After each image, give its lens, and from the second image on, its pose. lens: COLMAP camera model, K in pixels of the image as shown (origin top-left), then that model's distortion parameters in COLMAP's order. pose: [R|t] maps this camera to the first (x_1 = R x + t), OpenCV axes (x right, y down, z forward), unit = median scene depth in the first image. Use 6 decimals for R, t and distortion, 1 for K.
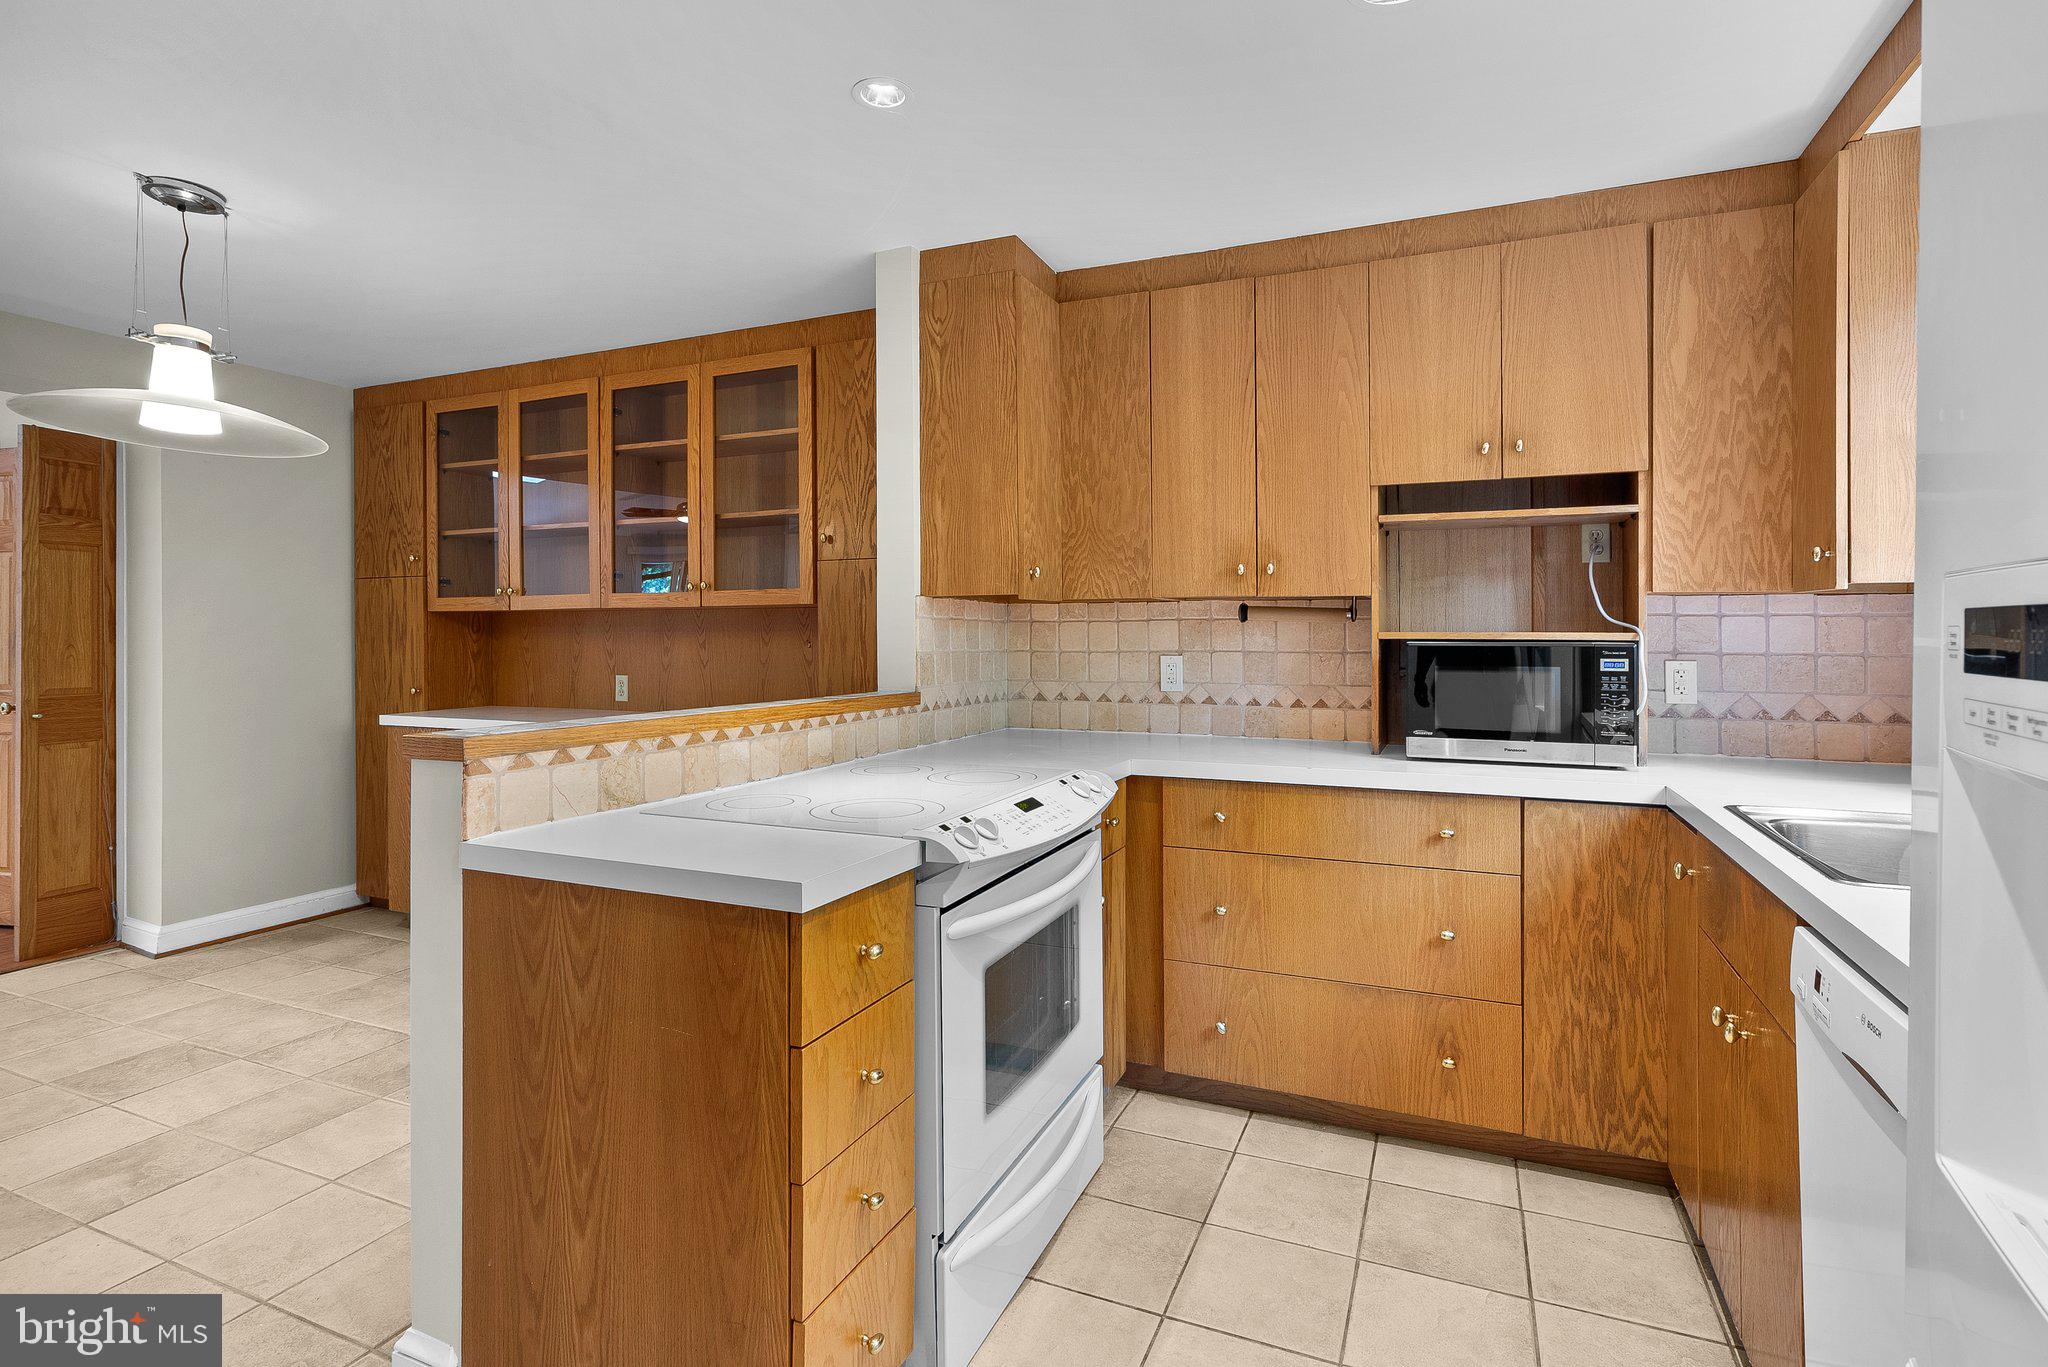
lens RADIAL K [[951.7, 0, 1014.3], [0, 951.7, 631.9], [0, 0, 1]] dist [-0.005438, 0.002153]
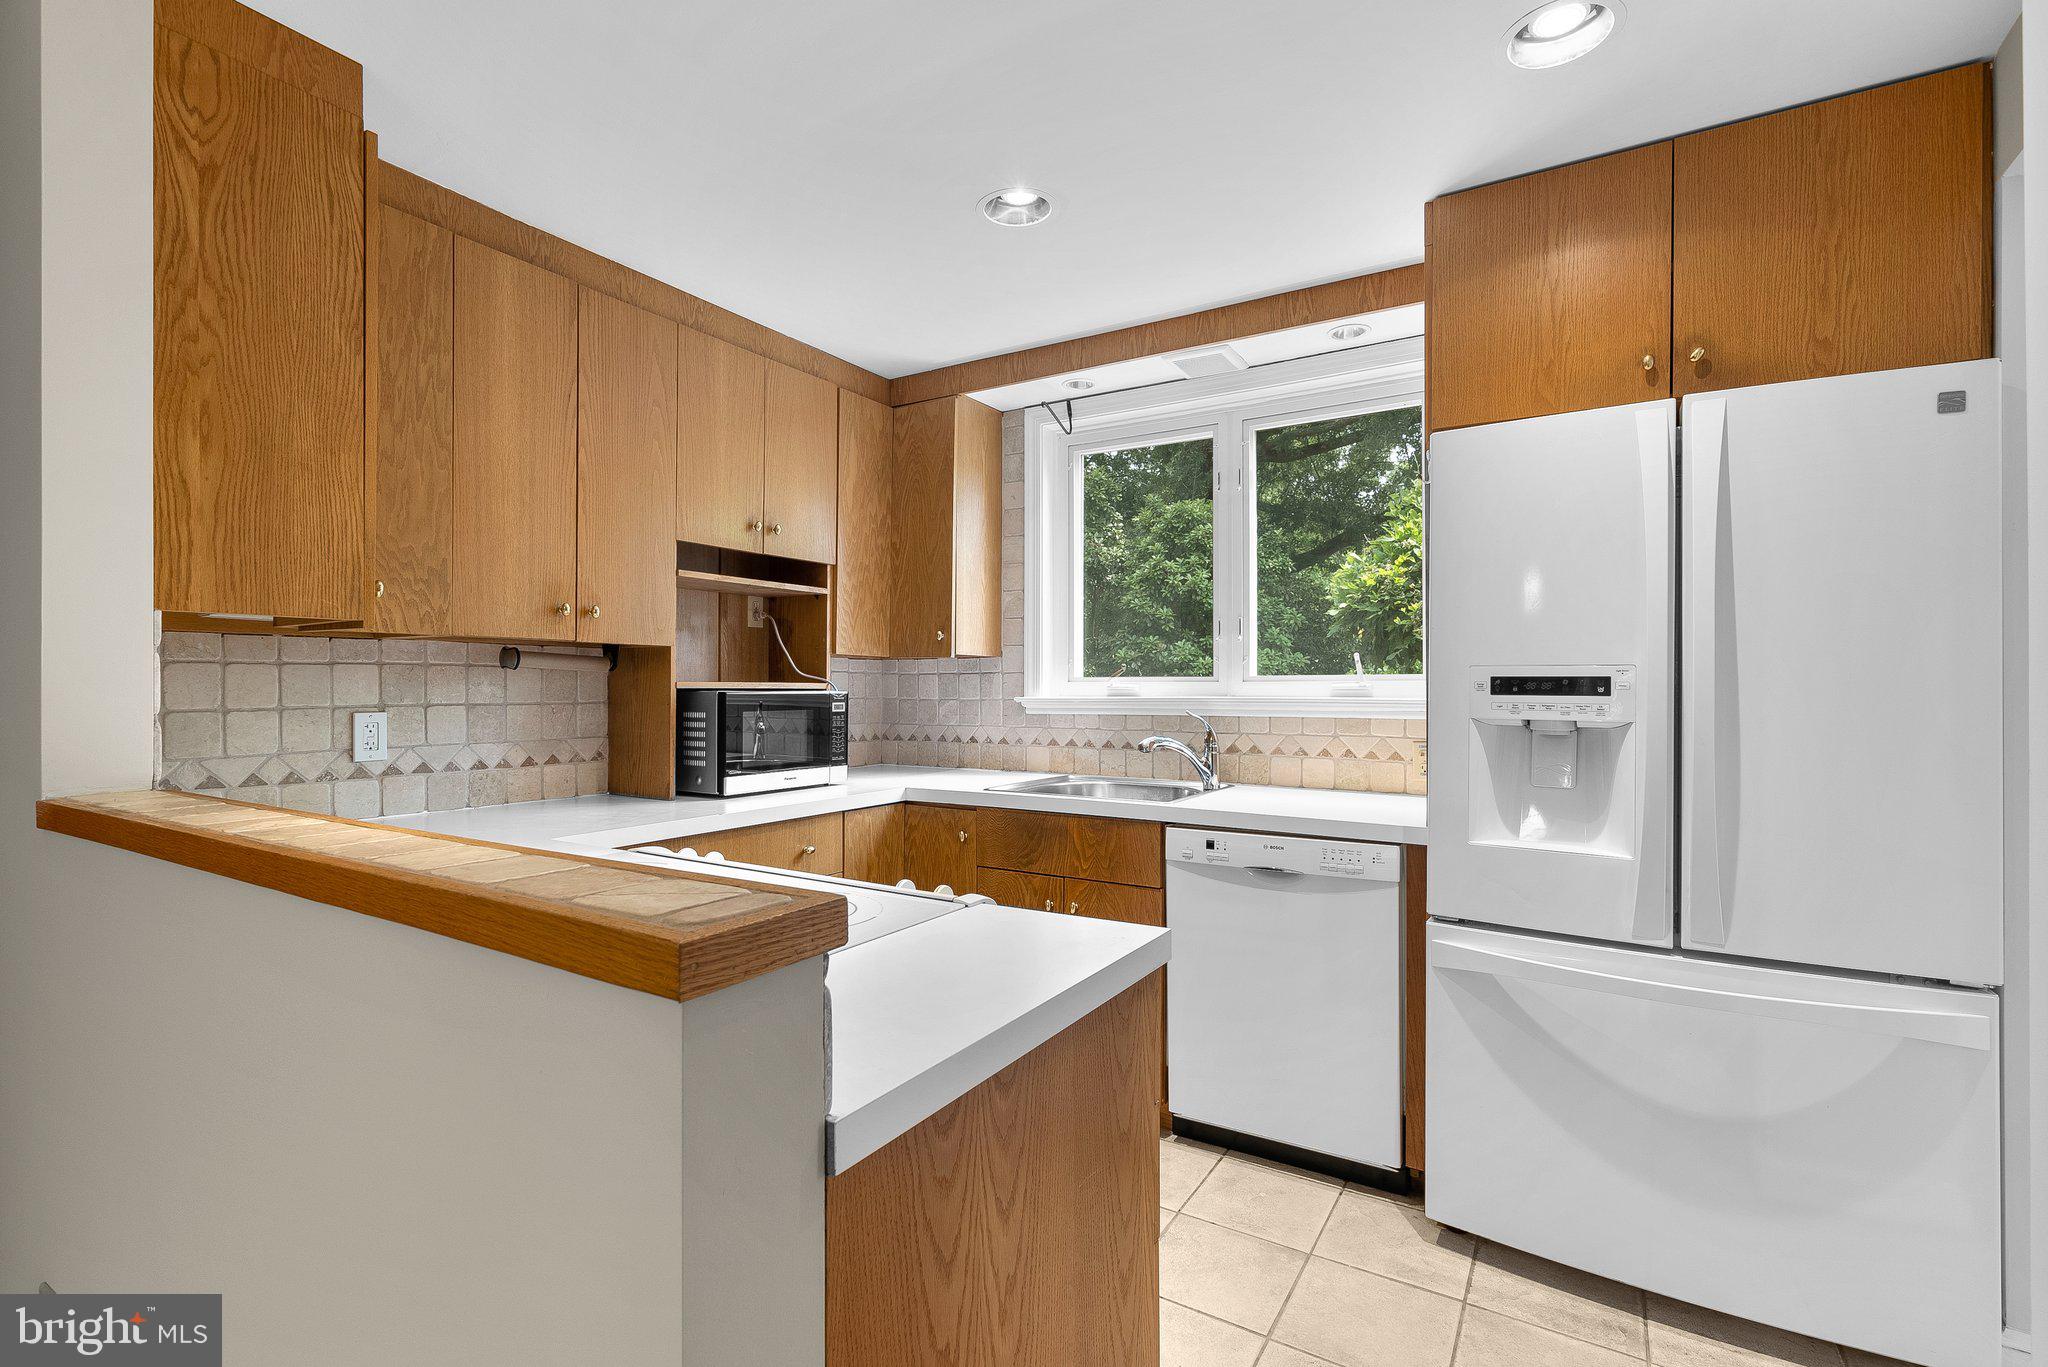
lens RADIAL K [[951.7, 0, 1024.4], [0, 951.7, 681.3], [0, 0, 1]] dist [-0.005438, 0.002153]
pose [[0.146980, 0.005627, 0.989123, -0.554909], [-0.002775, 0.999982, -0.005276, 0.003799], [-0.989136, -0.001969, 0.146993, 0.446360]]
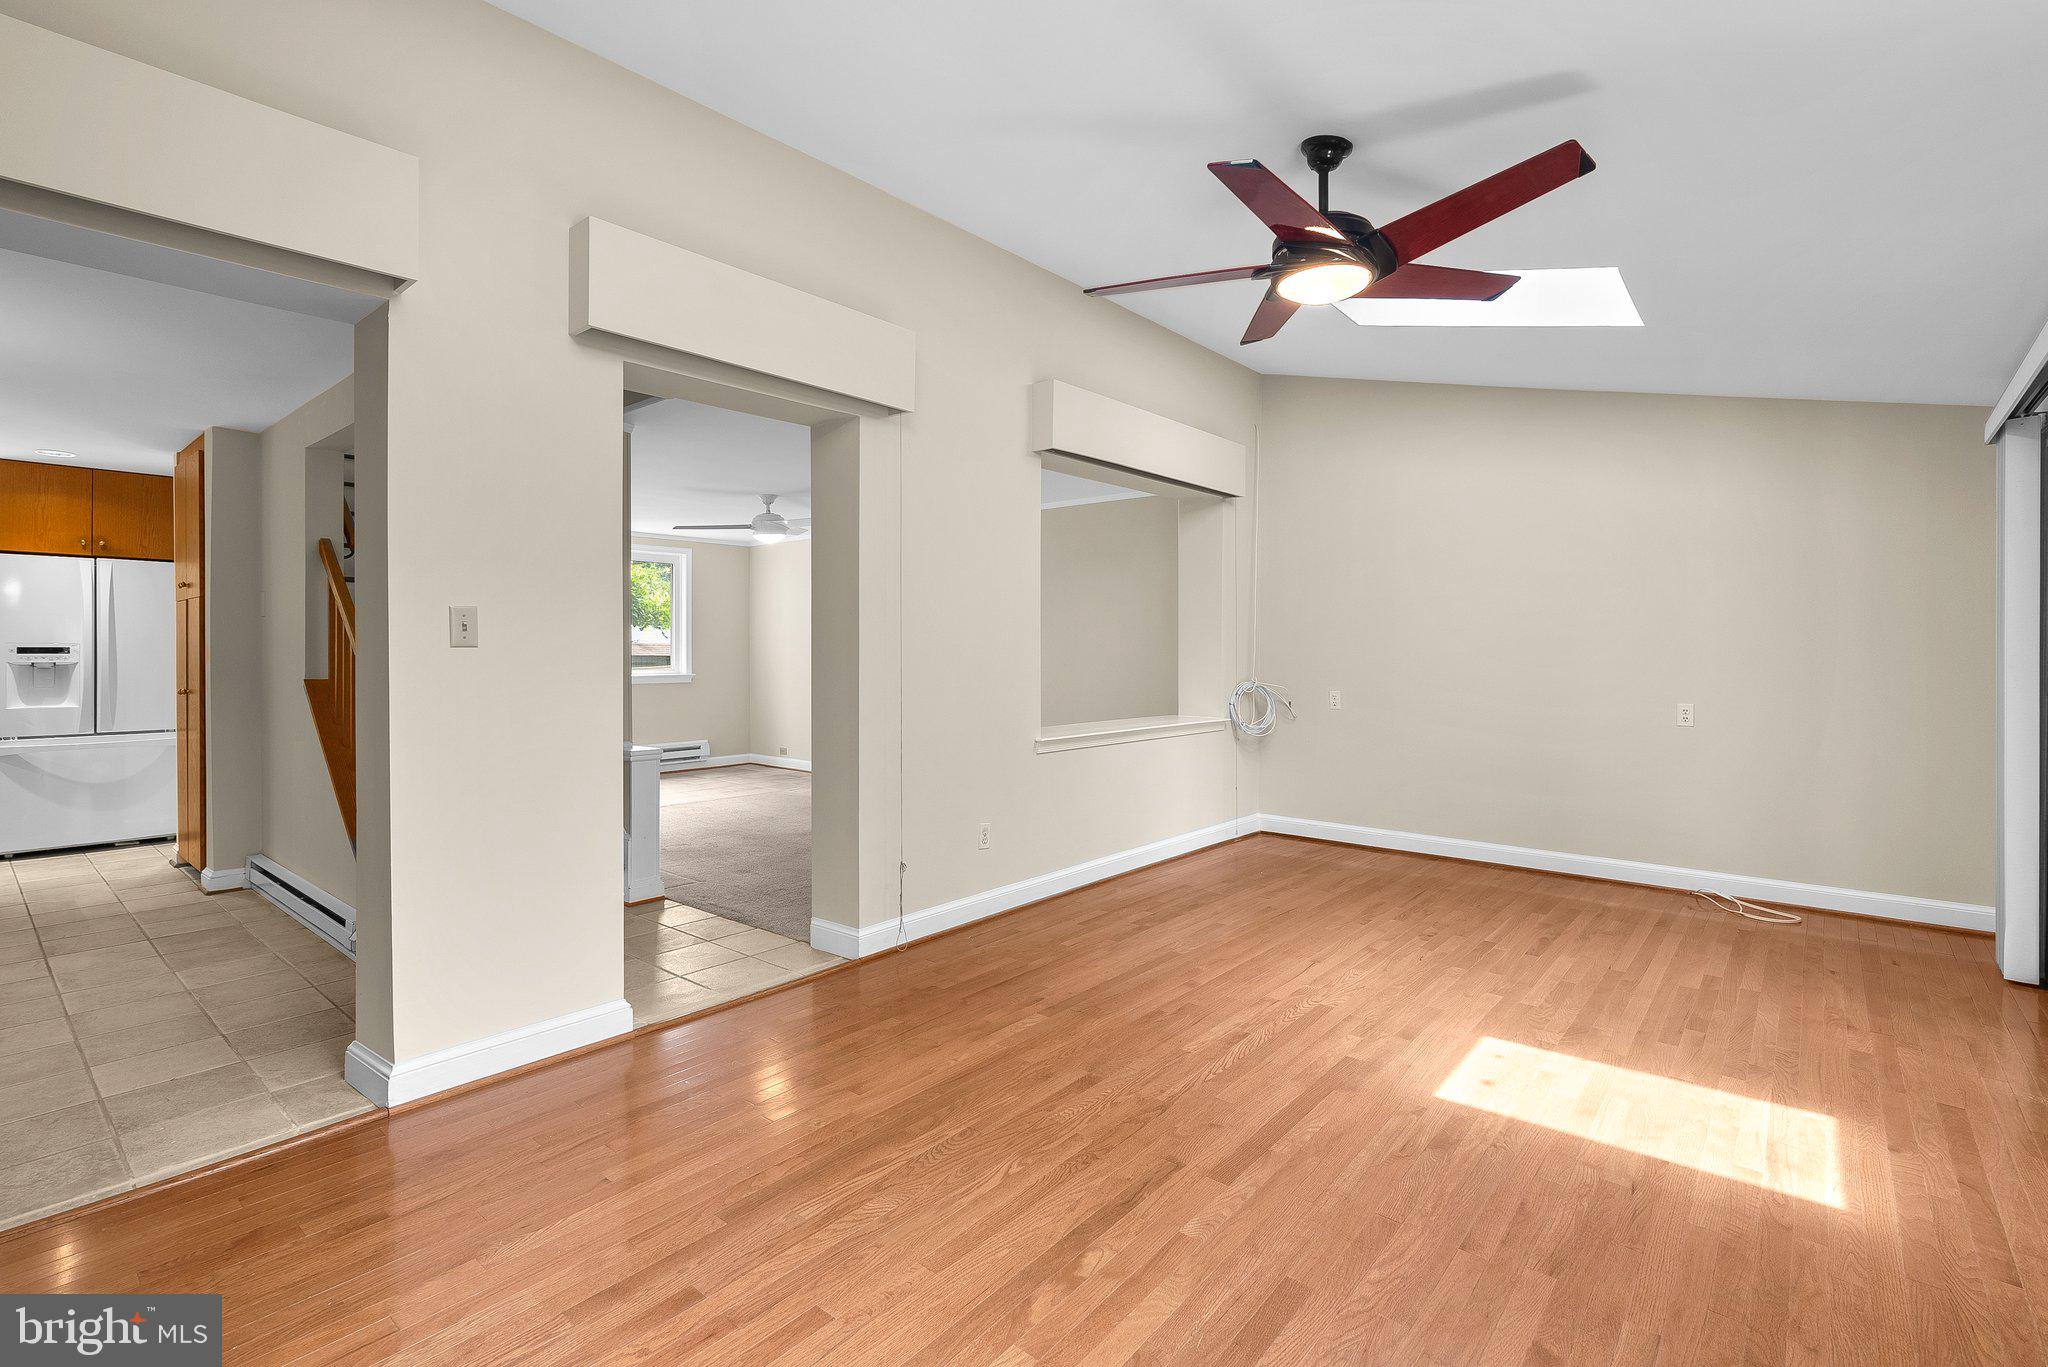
lens RADIAL K [[951.7, 0, 1016.5], [0, 951.7, 673.0], [0, 0, 1]] dist [-0.005438, 0.002153]
pose [[-0.946561, -0.008491, 0.322412, -2.454176], [-0.001204, 0.999739, 0.022793, 0.001956], [-0.322522, 0.021187, -0.946325, 1.428917]]
